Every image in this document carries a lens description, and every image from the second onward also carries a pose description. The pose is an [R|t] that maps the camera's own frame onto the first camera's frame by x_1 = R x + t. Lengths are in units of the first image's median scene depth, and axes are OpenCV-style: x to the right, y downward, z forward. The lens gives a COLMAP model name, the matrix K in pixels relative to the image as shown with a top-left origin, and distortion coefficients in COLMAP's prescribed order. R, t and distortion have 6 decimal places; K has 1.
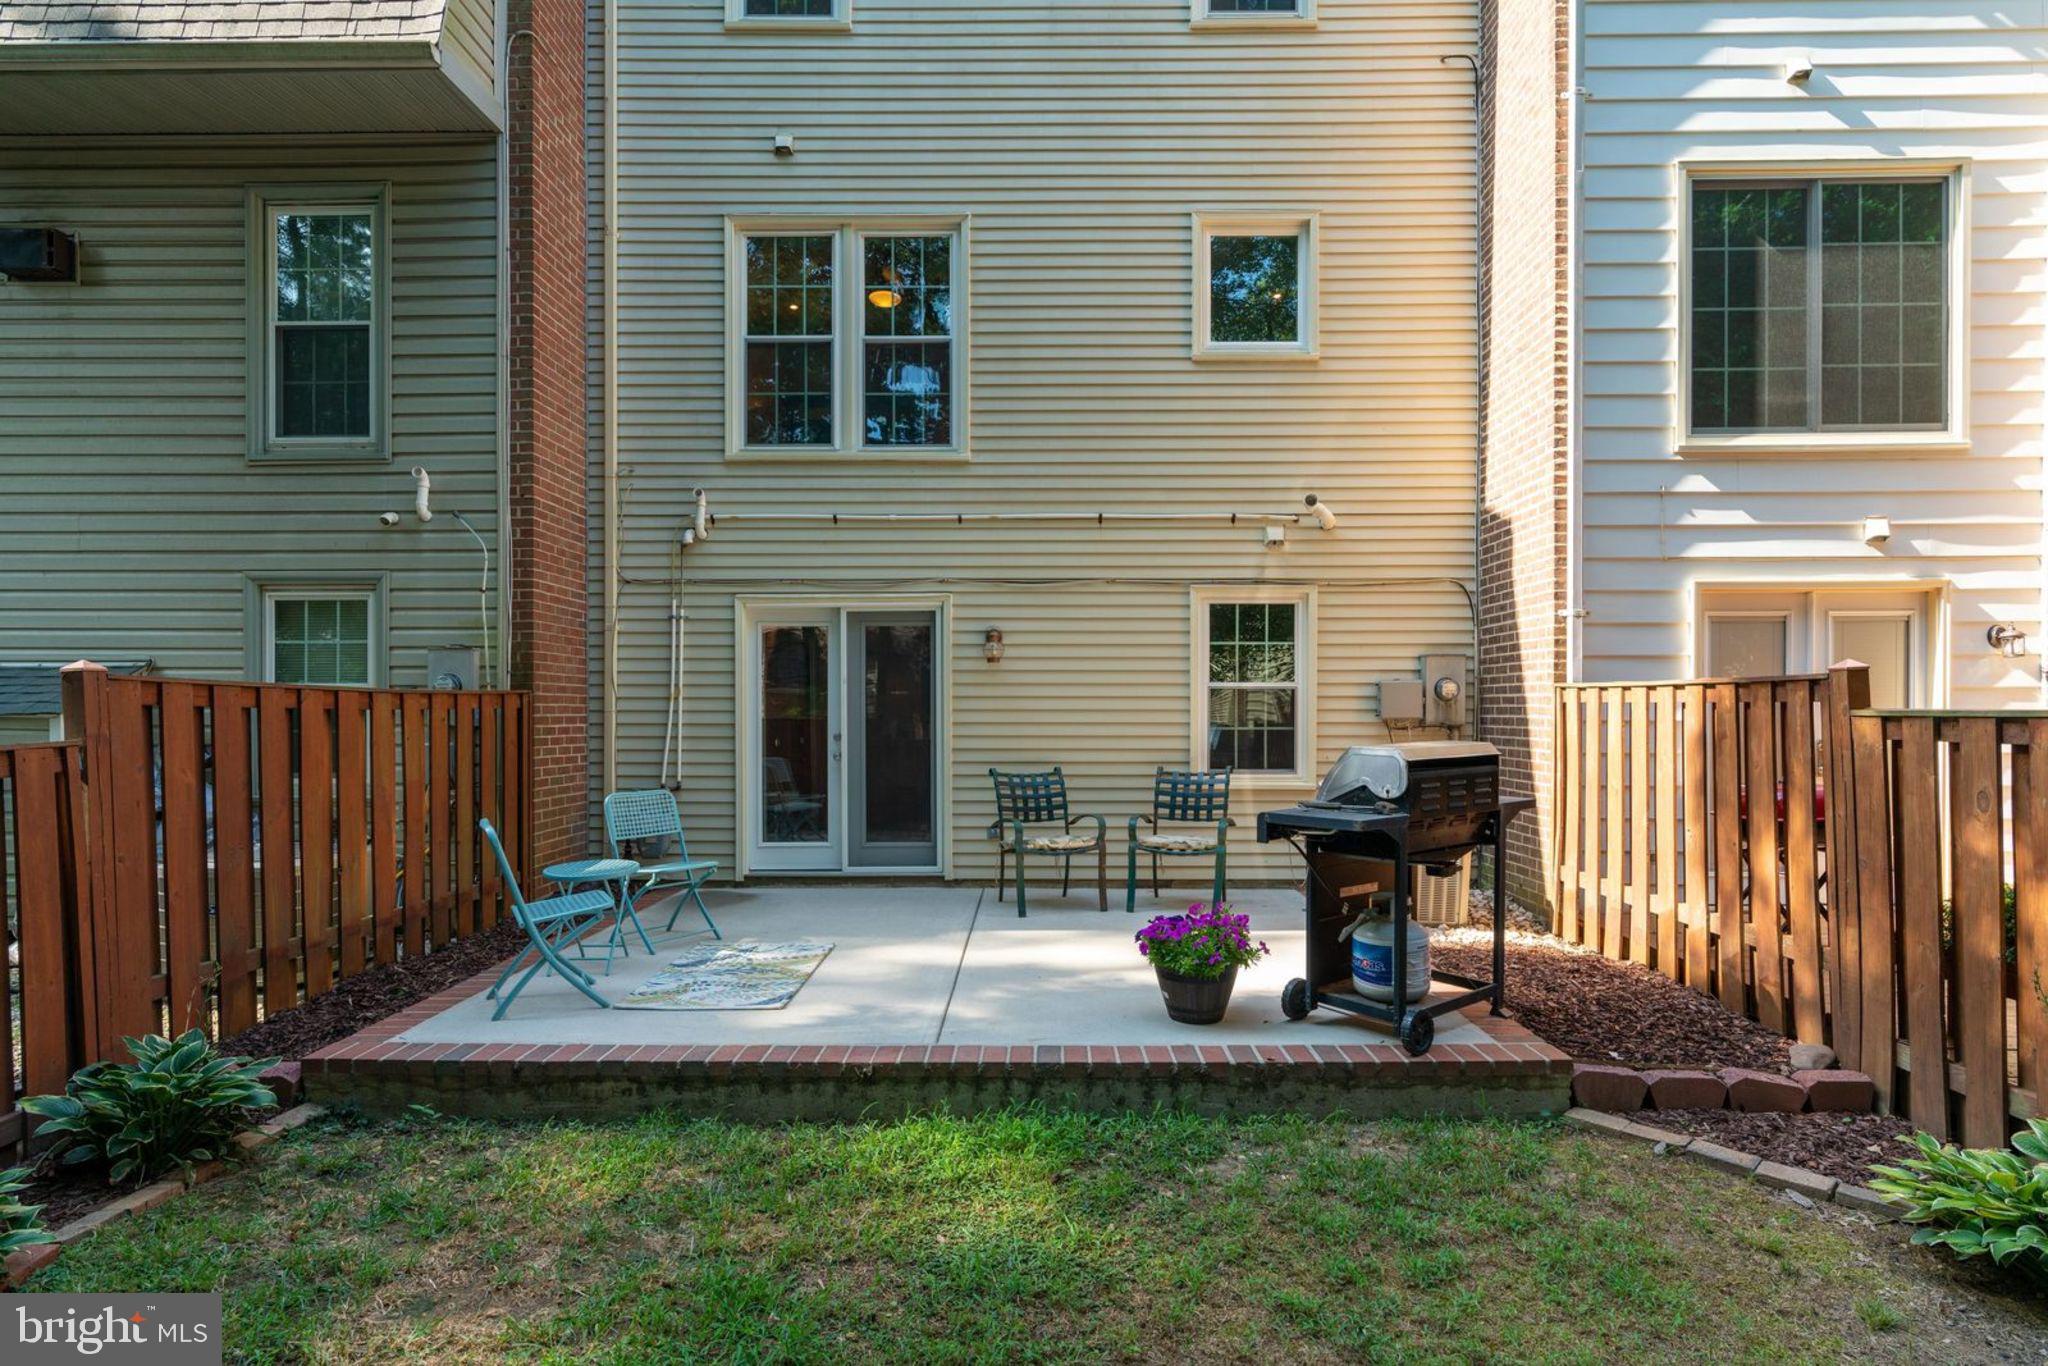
lens RADIAL K [[1052.4, 0, 1058.5], [0, 1052.4, 705.4], [0, 0, 1]] dist [-0.009765, 0.004592]
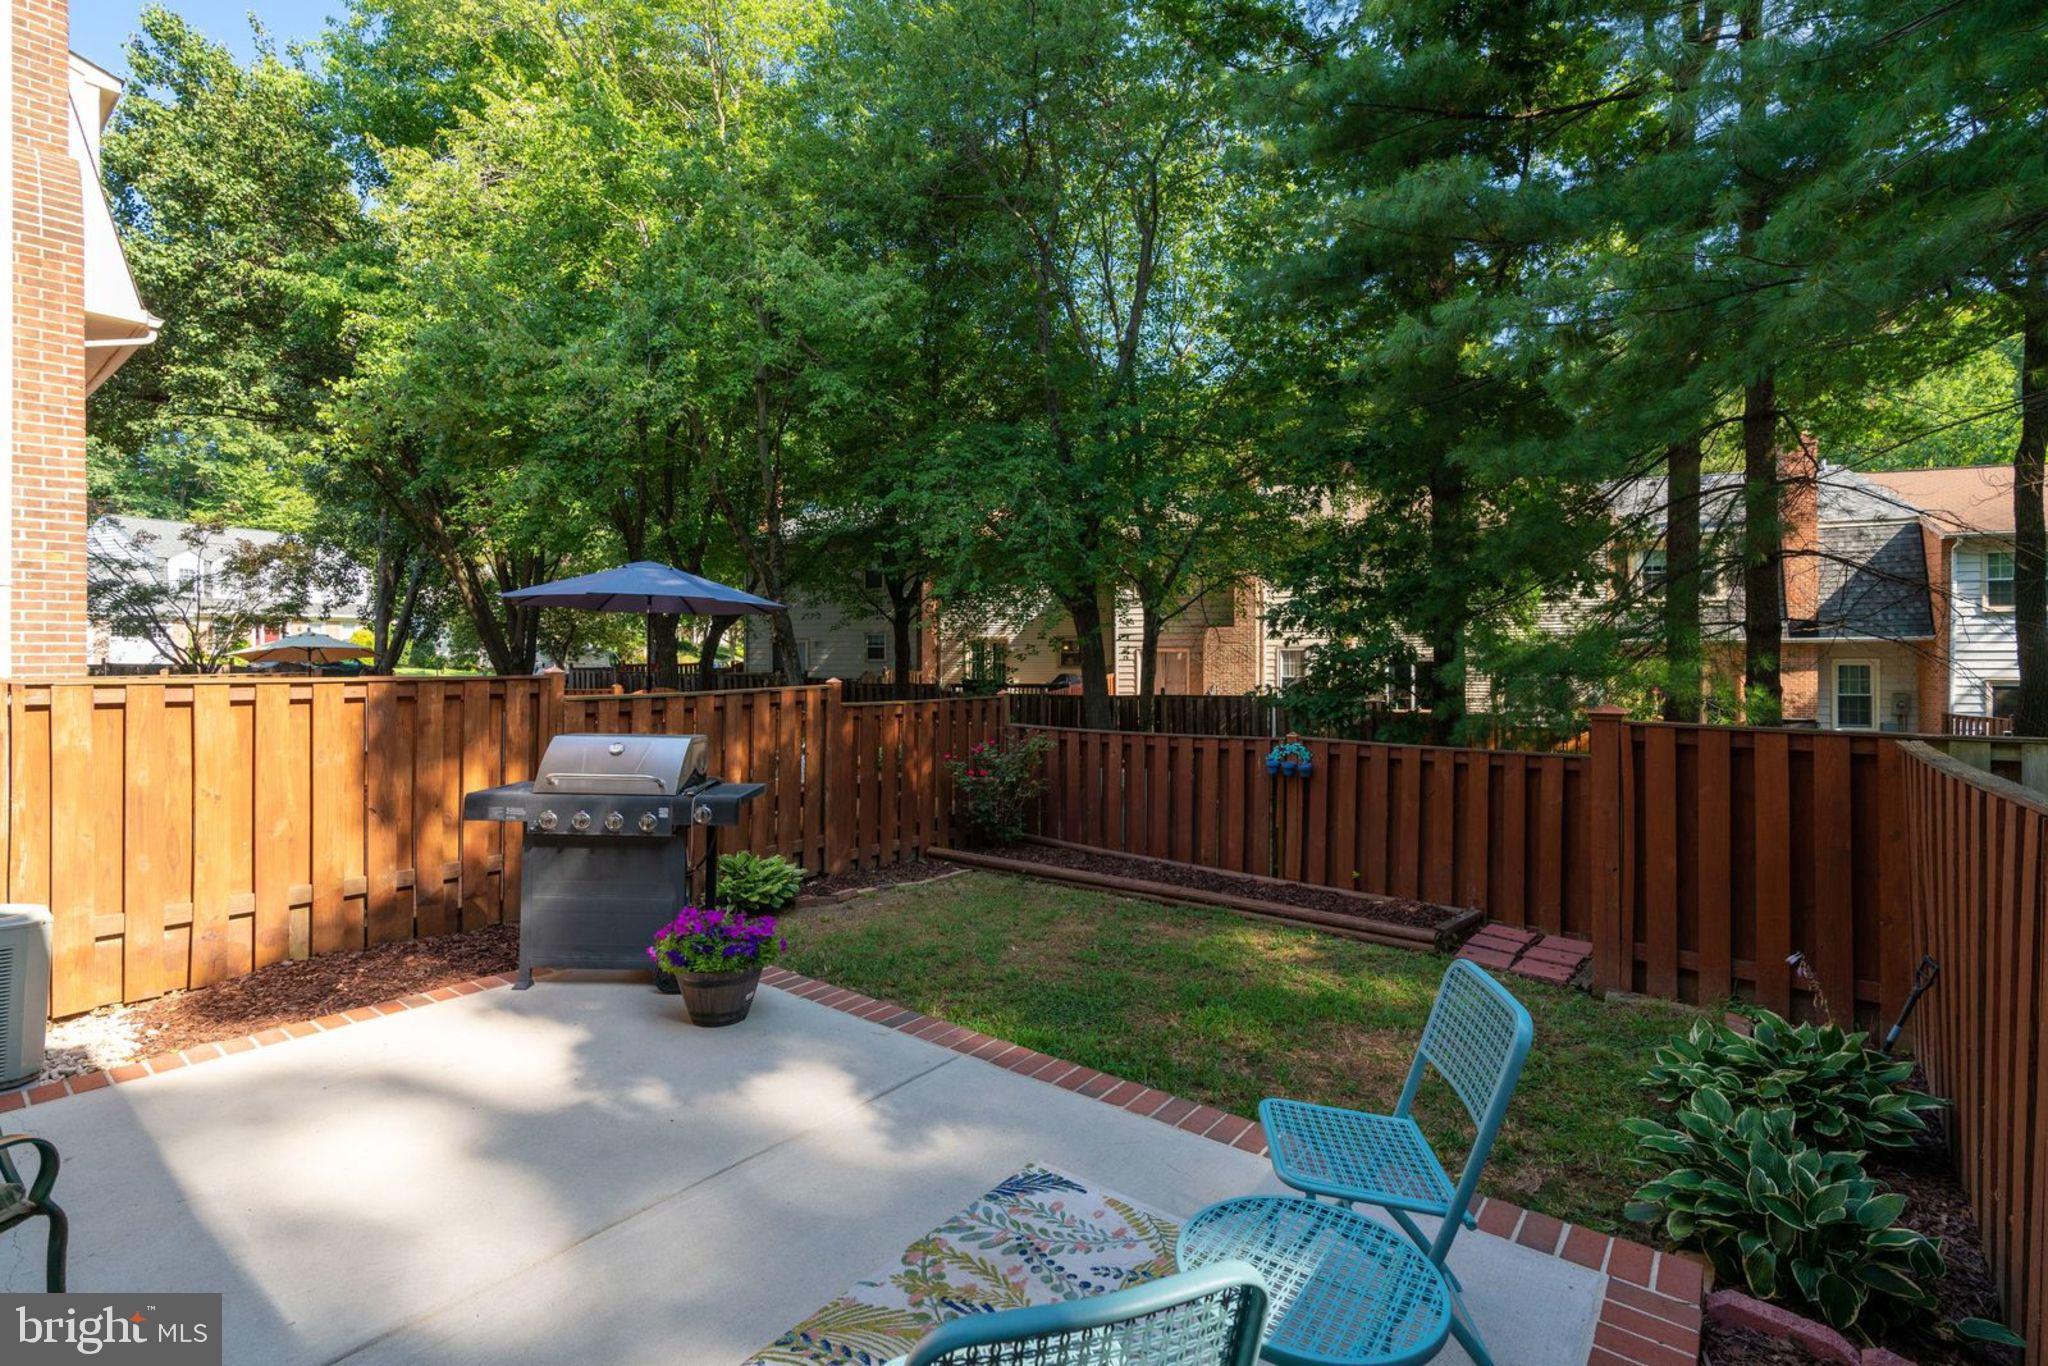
lens RADIAL K [[938.8, 0, 1000.5], [0, 938.8, 649.7], [0, 0, 1]] dist [-0.012950, 0.006087]
pose [[-0.771686, 0.006928, 0.635966, -0.442180], [-0.001013, 0.999926, -0.012122, -0.033024], [-0.636003, -0.009998, -0.771622, 1.025712]]
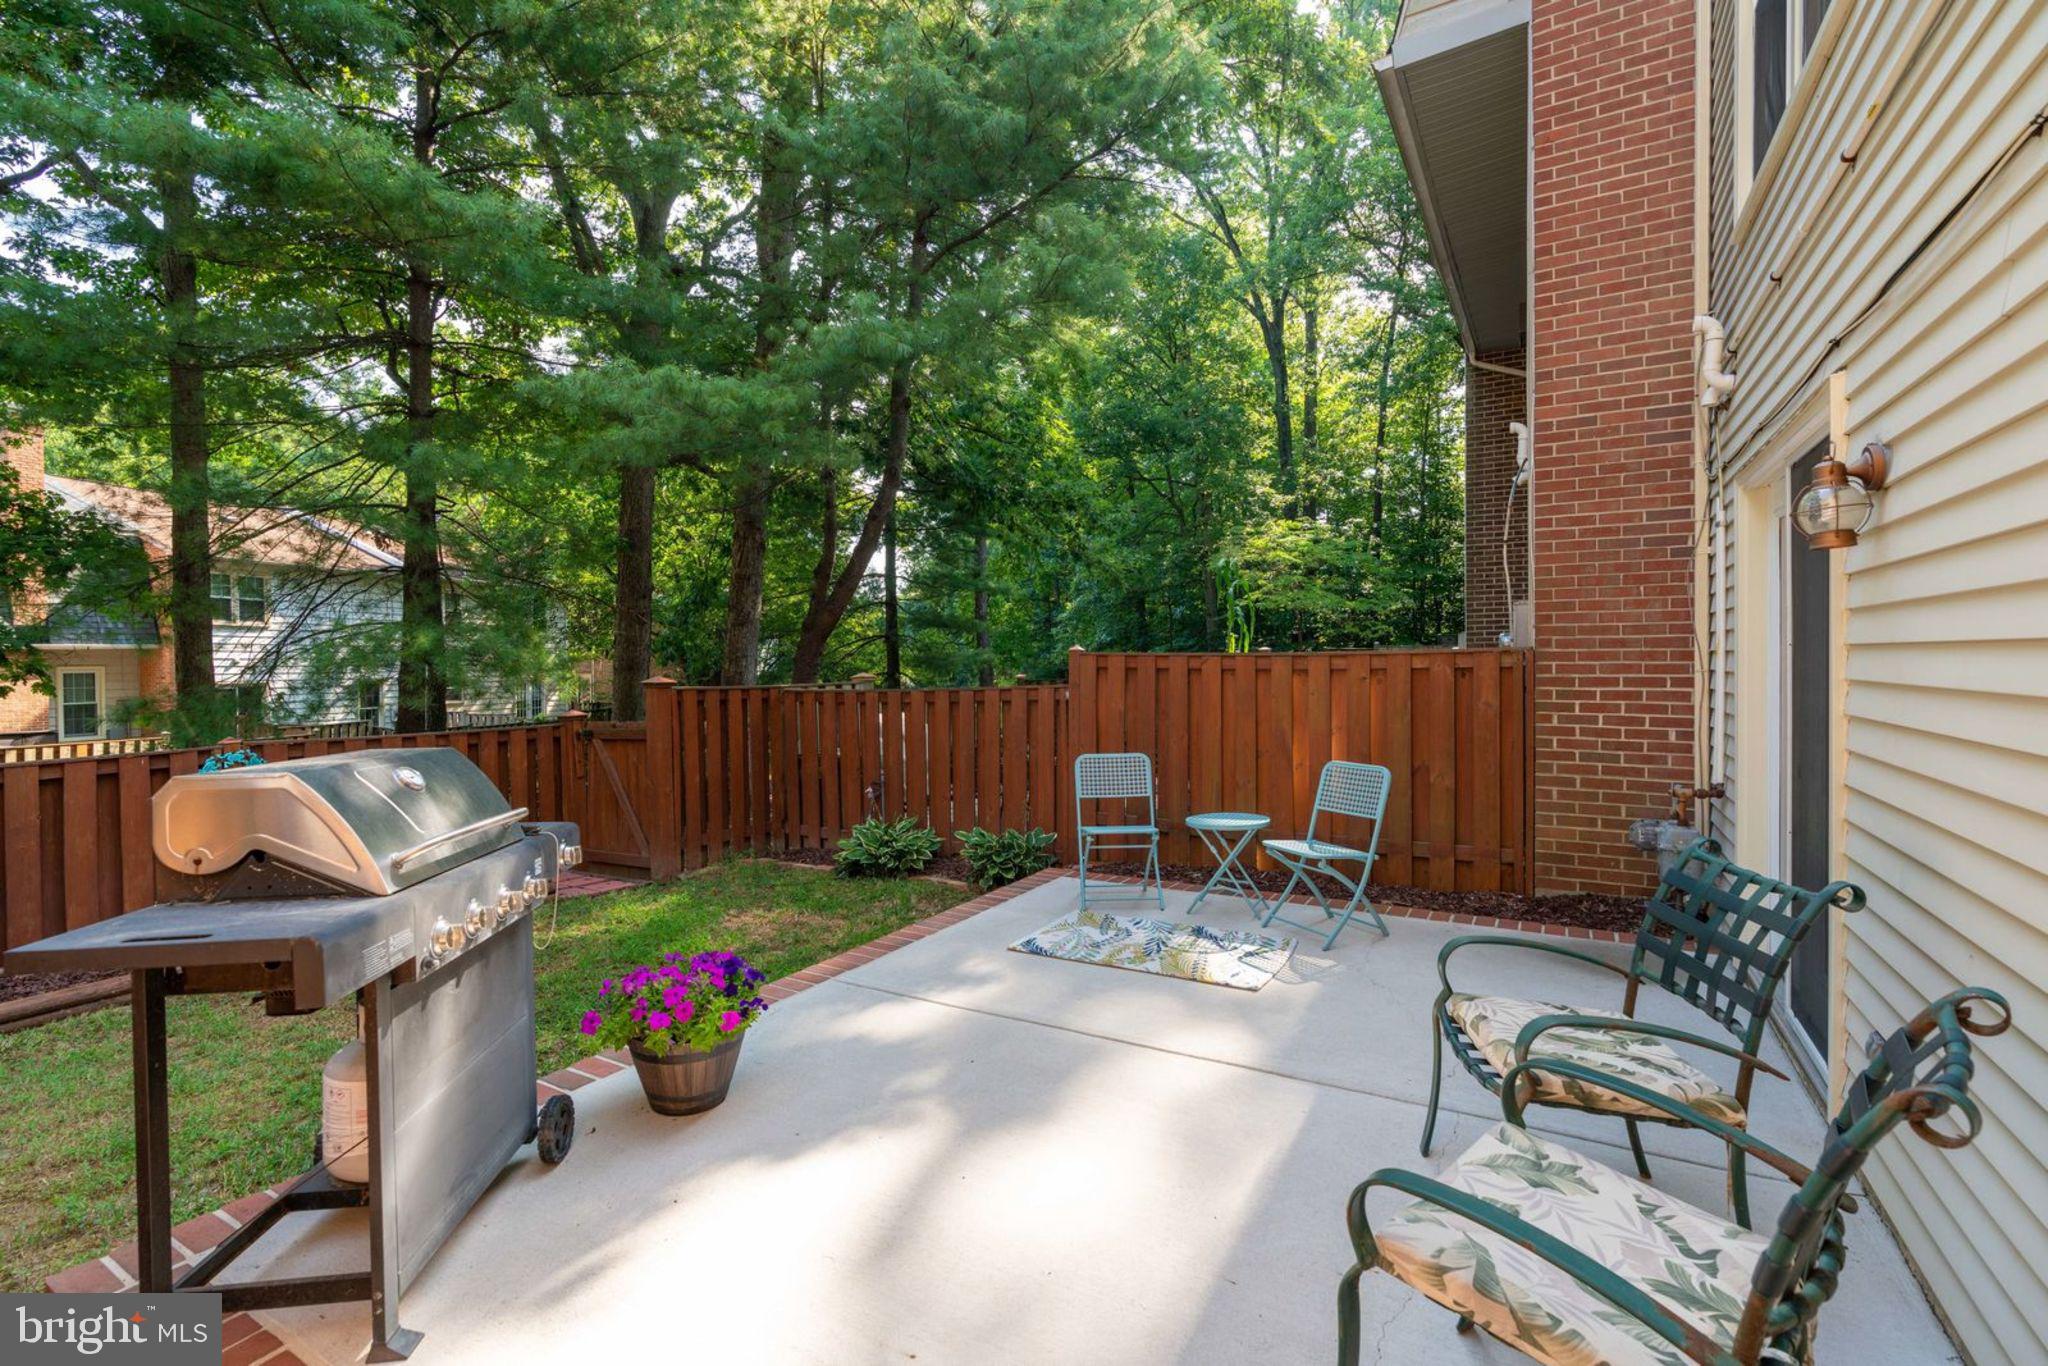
lens RADIAL K [[938.8, 0, 1021.1], [0, 938.8, 683.7], [0, 0, 1]] dist [-0.012950, 0.006087]
pose [[-0.517482, 0.027905, -0.855239, 0.388484], [0.015094, 0.999610, 0.023483, -0.010180], [0.855561, -0.000756, -0.517702, 1.041993]]
